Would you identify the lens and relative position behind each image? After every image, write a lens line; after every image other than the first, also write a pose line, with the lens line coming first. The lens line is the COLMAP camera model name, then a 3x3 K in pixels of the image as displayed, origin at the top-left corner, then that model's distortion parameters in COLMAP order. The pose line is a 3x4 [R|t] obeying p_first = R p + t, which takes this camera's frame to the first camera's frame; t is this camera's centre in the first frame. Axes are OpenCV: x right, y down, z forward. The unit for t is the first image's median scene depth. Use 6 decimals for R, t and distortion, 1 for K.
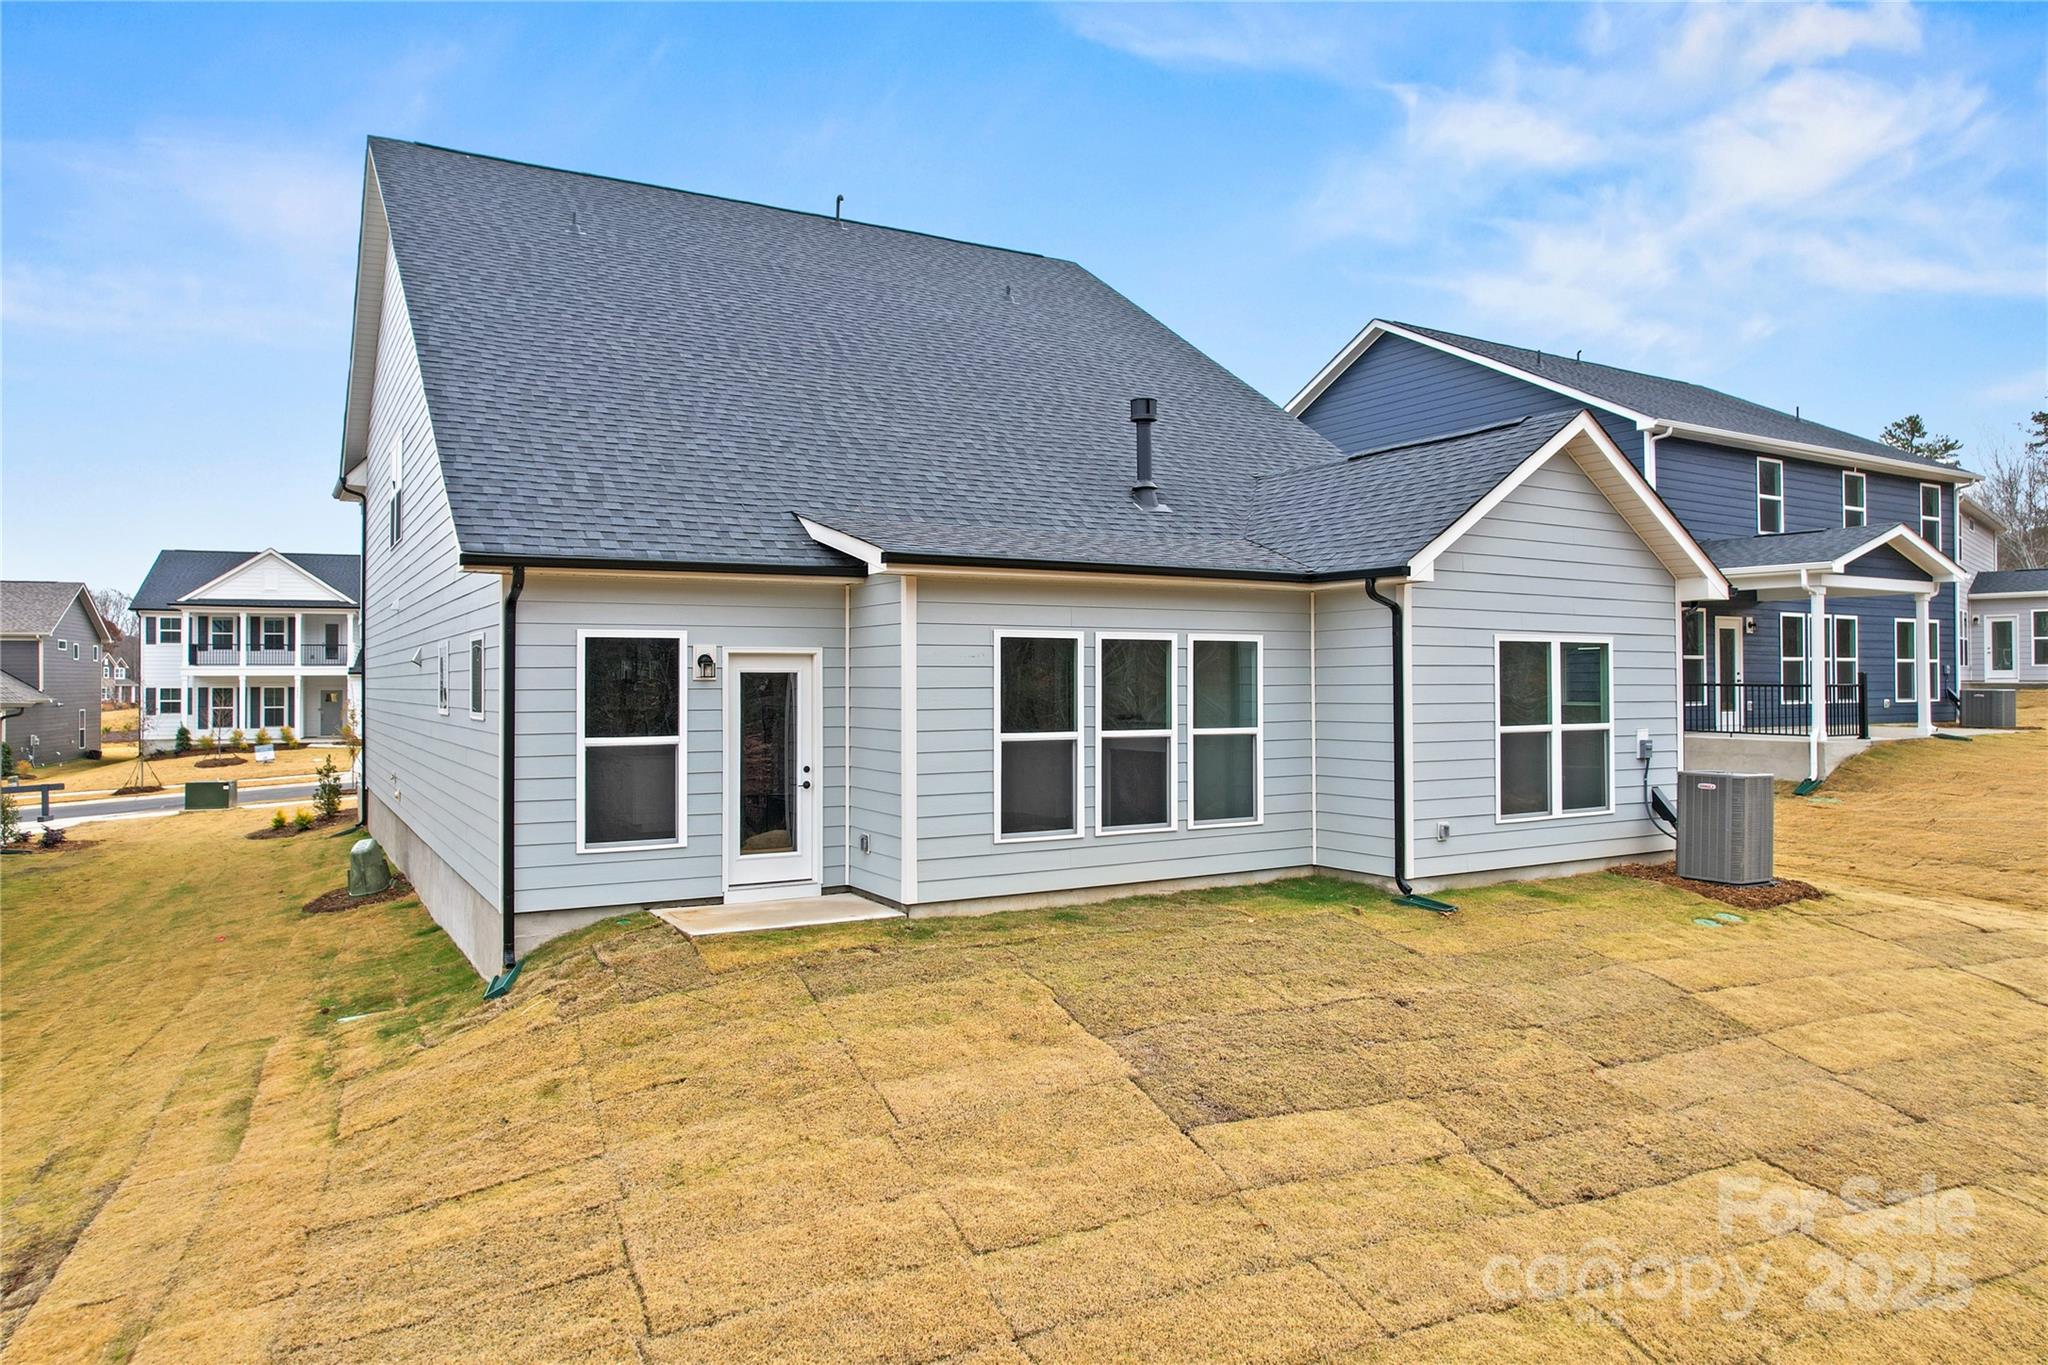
lens RADIAL K [[1307.4, 0, 1008.8], [0, 1307.4, 673.7], [0, 0, 1]] dist [-0.063497, 0.045845]
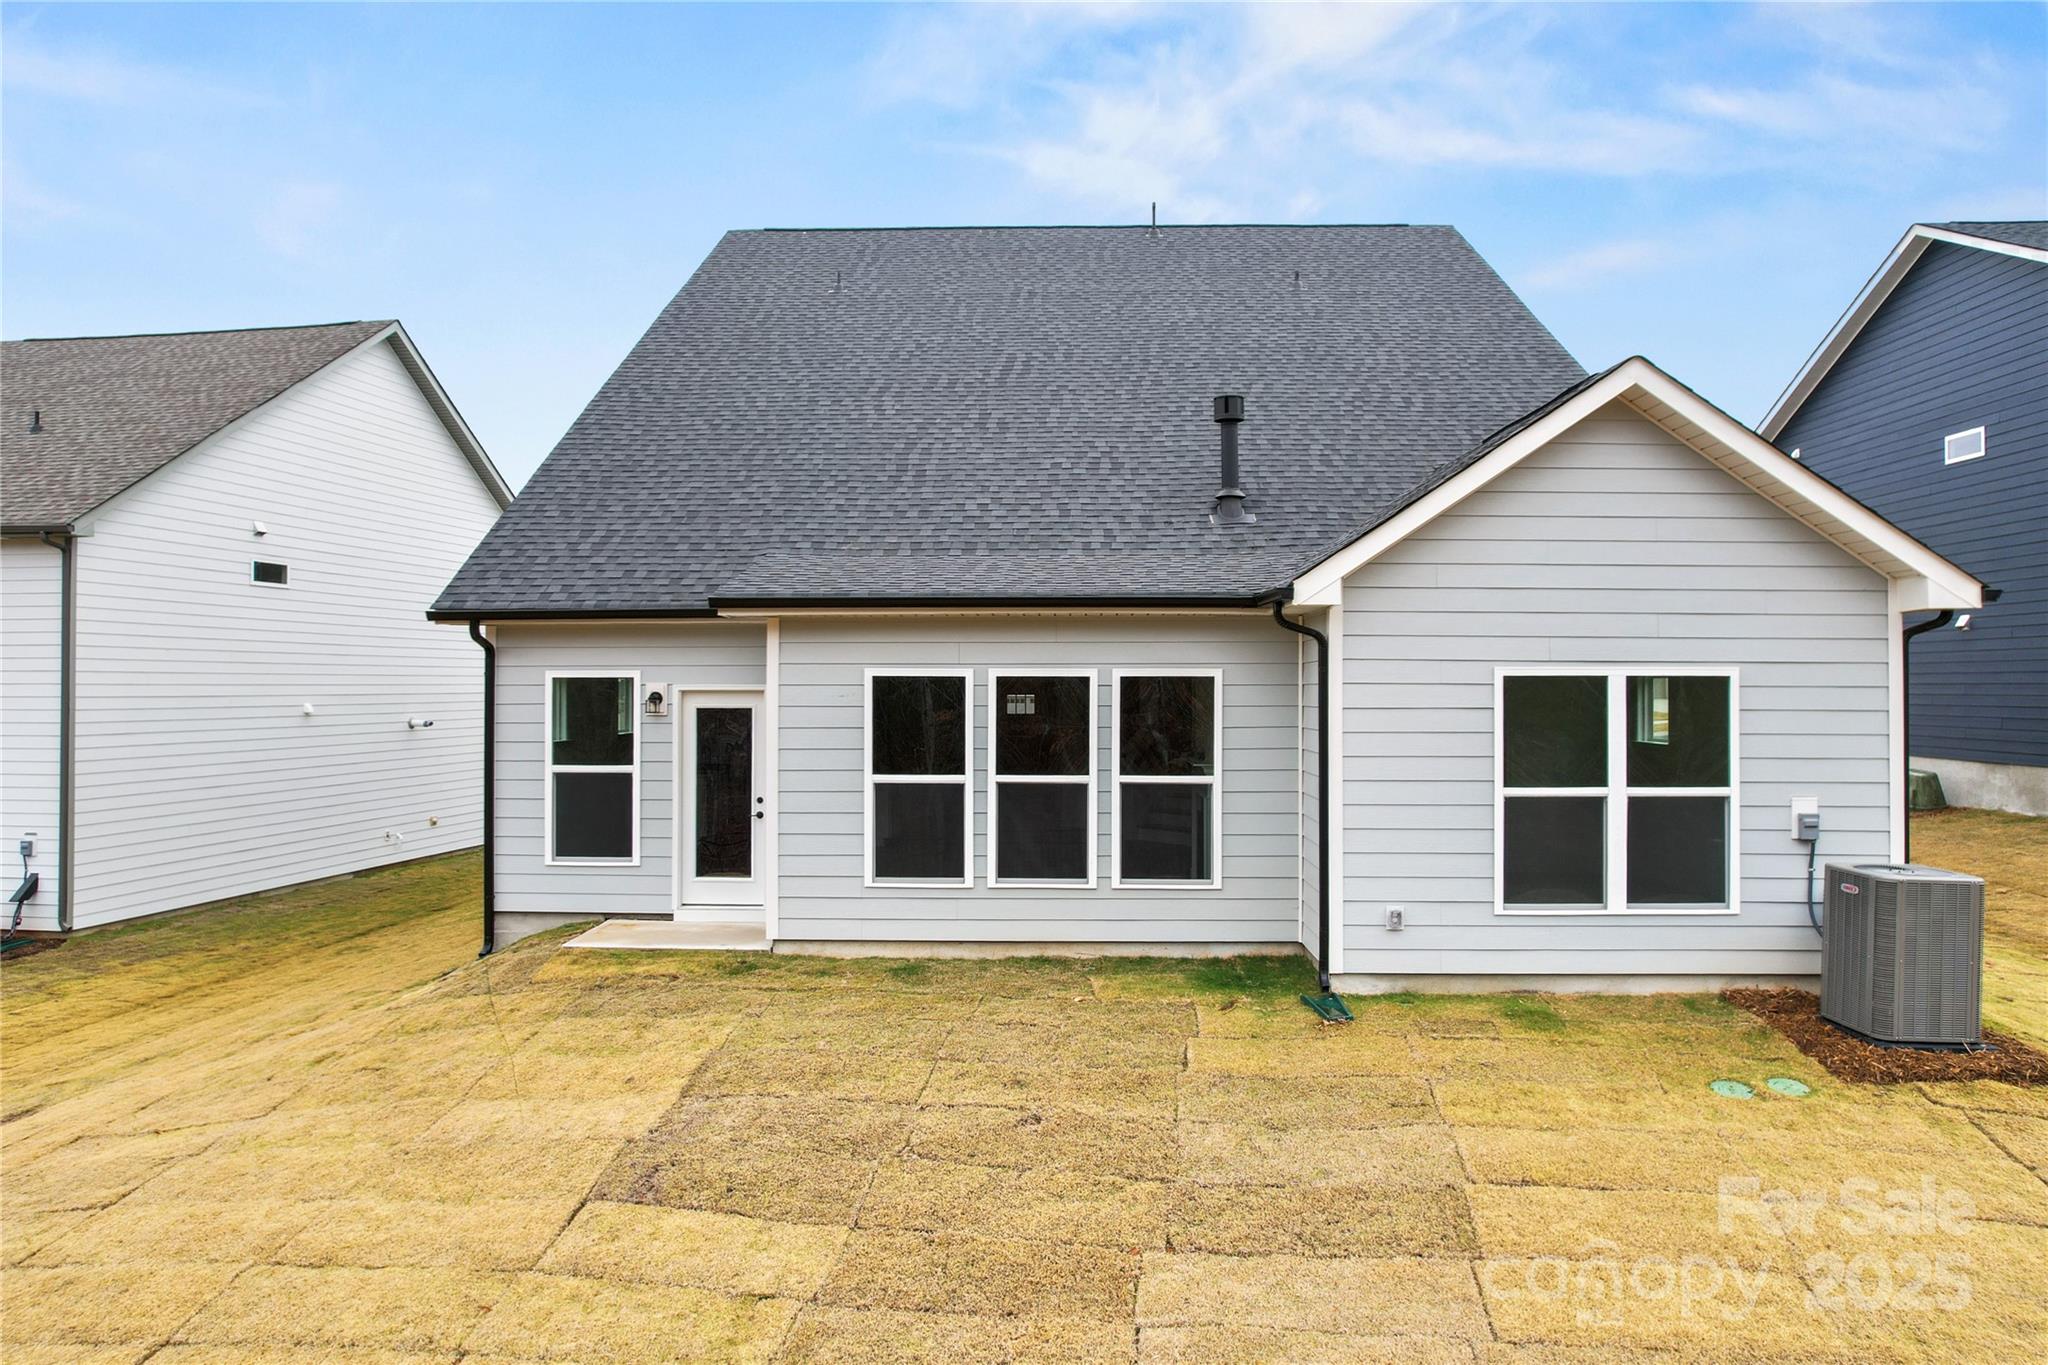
lens RADIAL K [[1307.4, 0, 1017.0], [0, 1307.4, 700.5], [0, 0, 1]] dist [-0.063497, 0.045845]
pose [[0.853511, 0.009908, -0.520980, 0.564858], [0.000223, 0.999812, 0.019380, -0.027334], [0.521075, -0.016657, 0.853349, 0.212456]]
